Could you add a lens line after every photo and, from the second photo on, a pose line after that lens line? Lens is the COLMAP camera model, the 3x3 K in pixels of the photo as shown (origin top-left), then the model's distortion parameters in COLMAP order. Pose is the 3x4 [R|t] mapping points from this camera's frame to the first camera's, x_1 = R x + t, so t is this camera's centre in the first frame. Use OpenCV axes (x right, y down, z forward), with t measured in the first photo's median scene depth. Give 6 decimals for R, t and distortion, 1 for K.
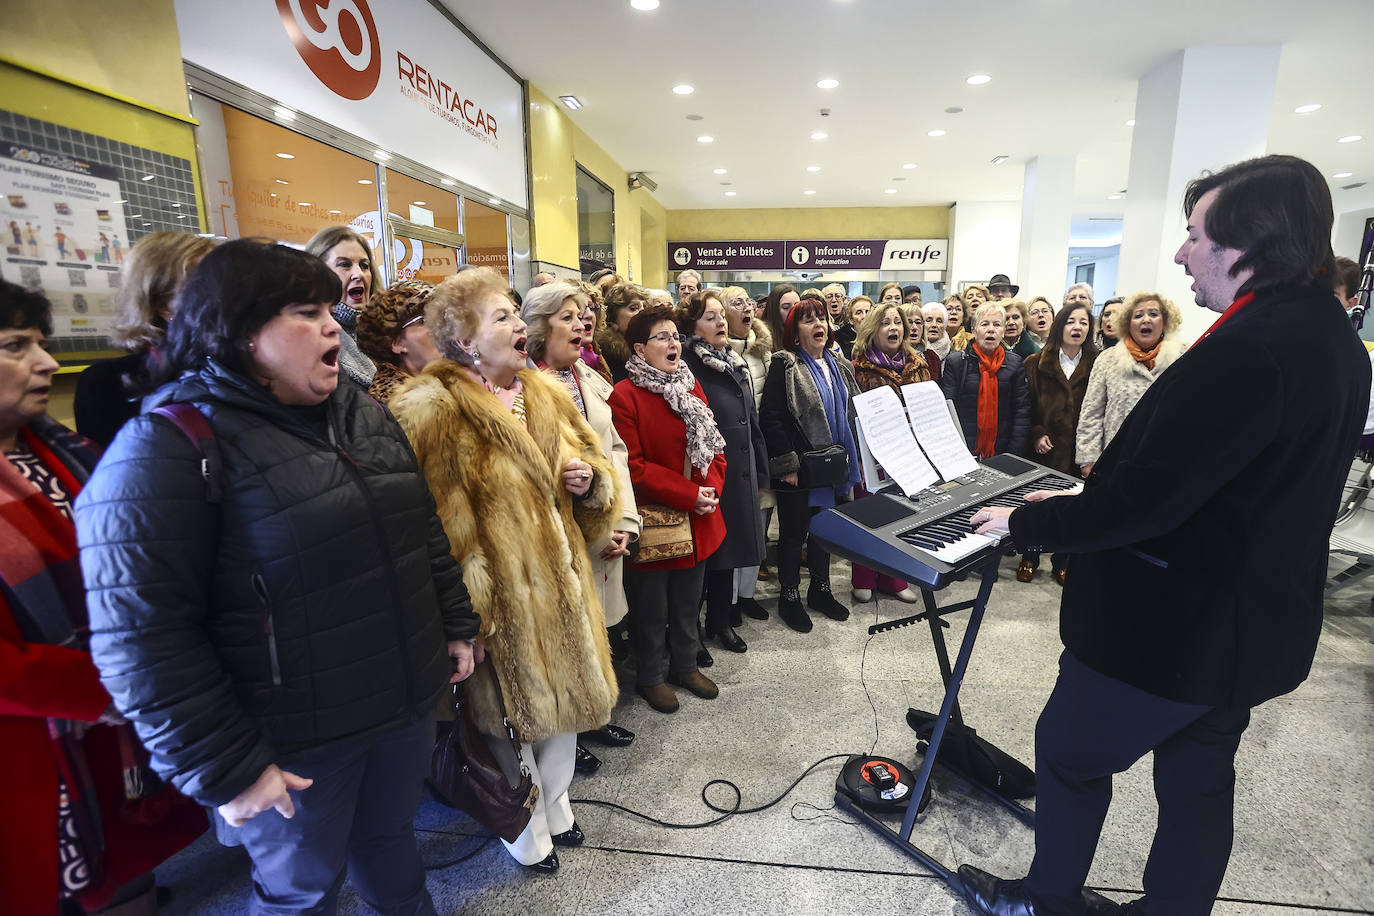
lens RADIAL K [[669.0, 0, 700.1], [0, 669.0, 469.0], [0, 0, 1]] dist [-0.074592, 0.033729]
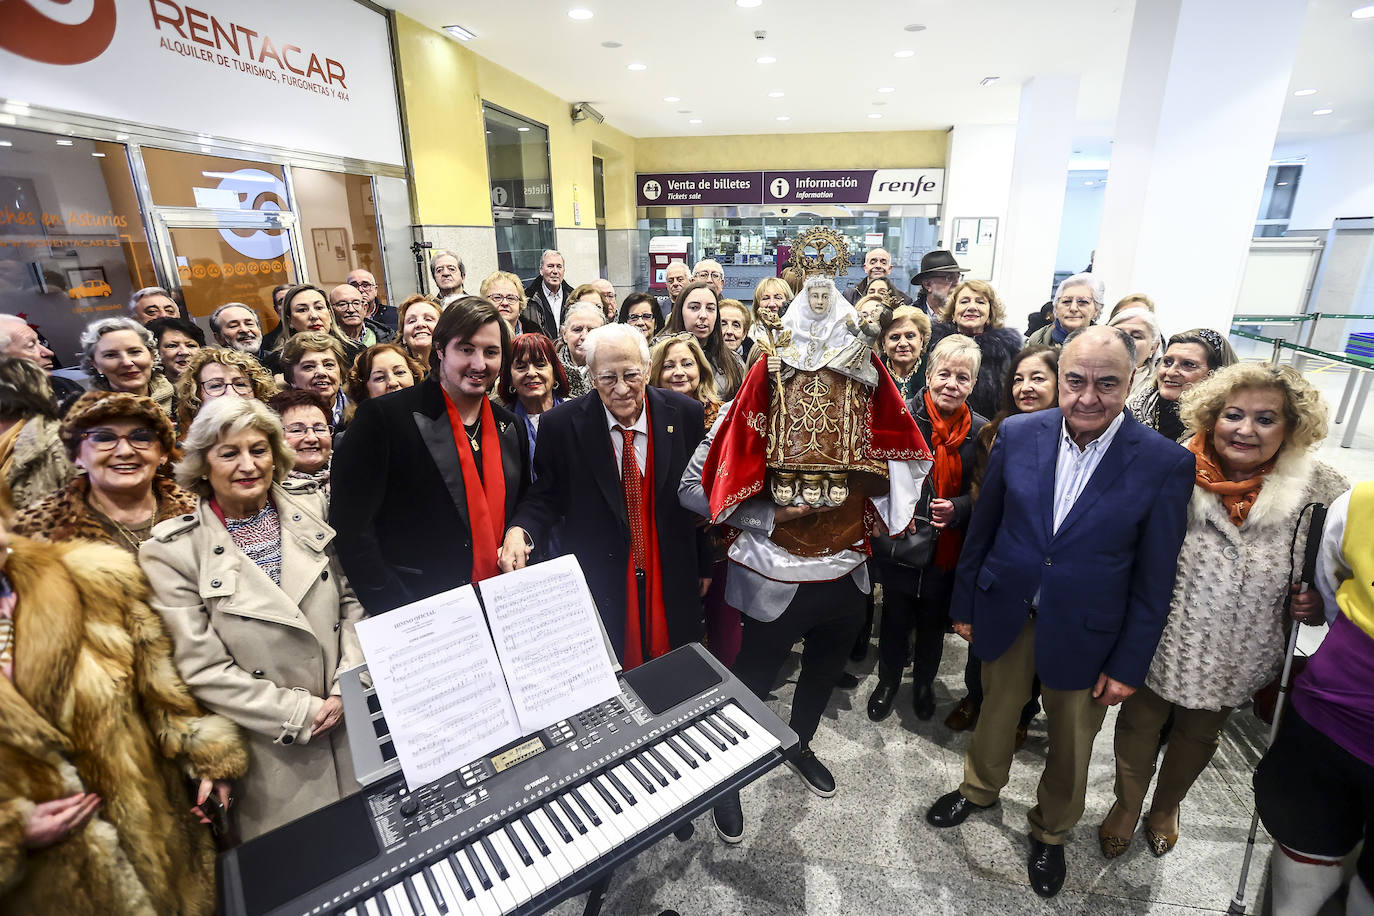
lens RADIAL K [[671.3, 0, 683.0], [0, 671.3, 460.7], [0, 0, 1]] dist [-0.072542, 0.036277]
pose [[0.998306, 0.011850, -0.056954, 0.190413], [-0.005874, 0.994562, 0.103984, -0.111140], [0.057876, -0.103473, 0.992947, 0.127773]]
